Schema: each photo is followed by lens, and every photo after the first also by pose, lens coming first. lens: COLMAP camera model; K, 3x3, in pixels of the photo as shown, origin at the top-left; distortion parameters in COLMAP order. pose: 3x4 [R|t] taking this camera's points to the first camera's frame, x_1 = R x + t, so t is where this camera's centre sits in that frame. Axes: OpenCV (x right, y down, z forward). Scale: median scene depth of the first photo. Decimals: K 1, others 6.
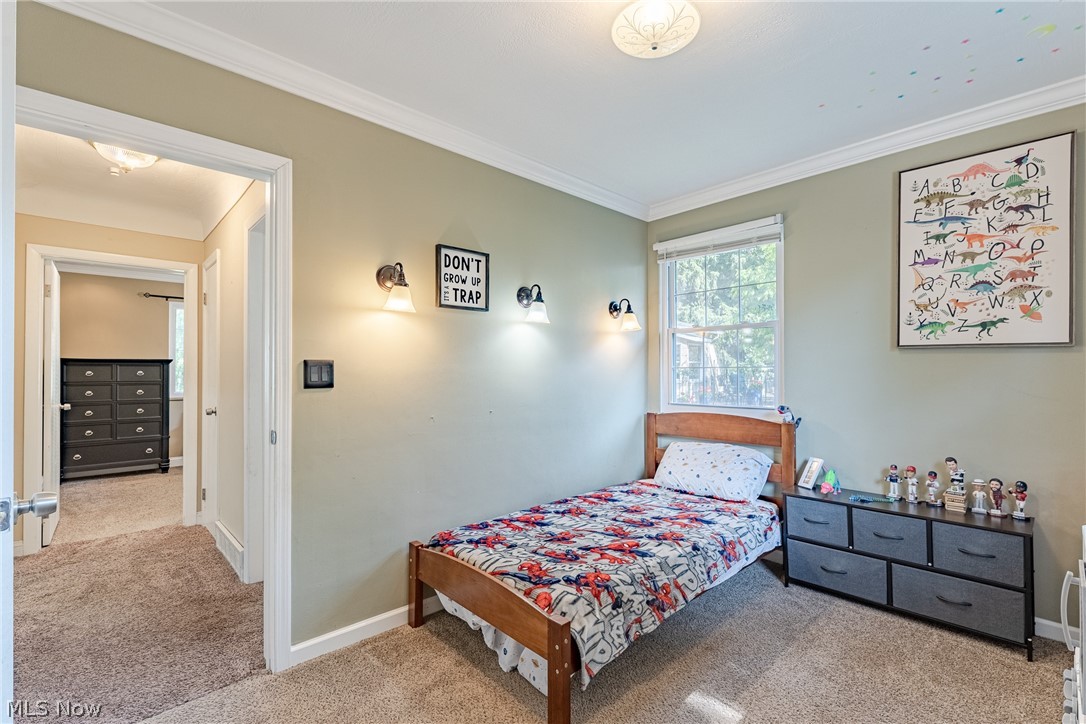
lens RADIAL K [[486.0, 0, 543.2], [0, 486.0, 367.1], [0, 0, 1]] dist [-0.000786, -0.000147]
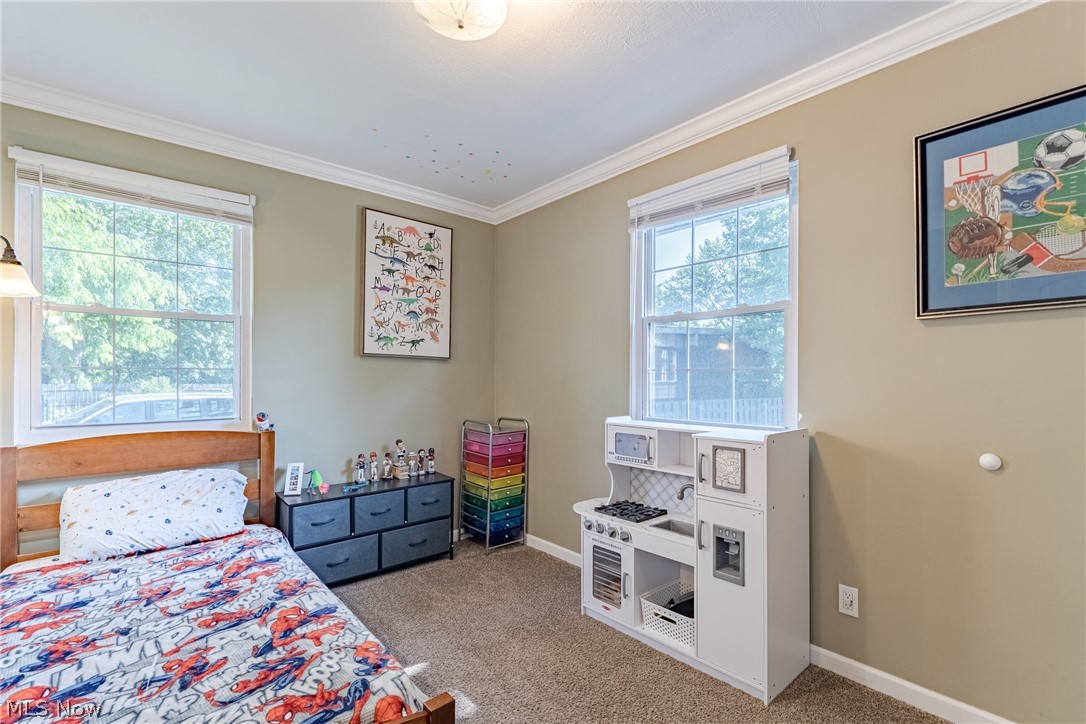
lens RADIAL K [[486.5, 0, 553.2], [0, 486.5, 375.8], [0, 0, 1]] dist [-0.000706, -0.000346]
pose [[0.028063, 0.002874, 0.999602, -0.471750], [-0.012646, 0.999917, -0.002519, 0.008808], [-0.999526, -0.012570, 0.028097, 0.529506]]
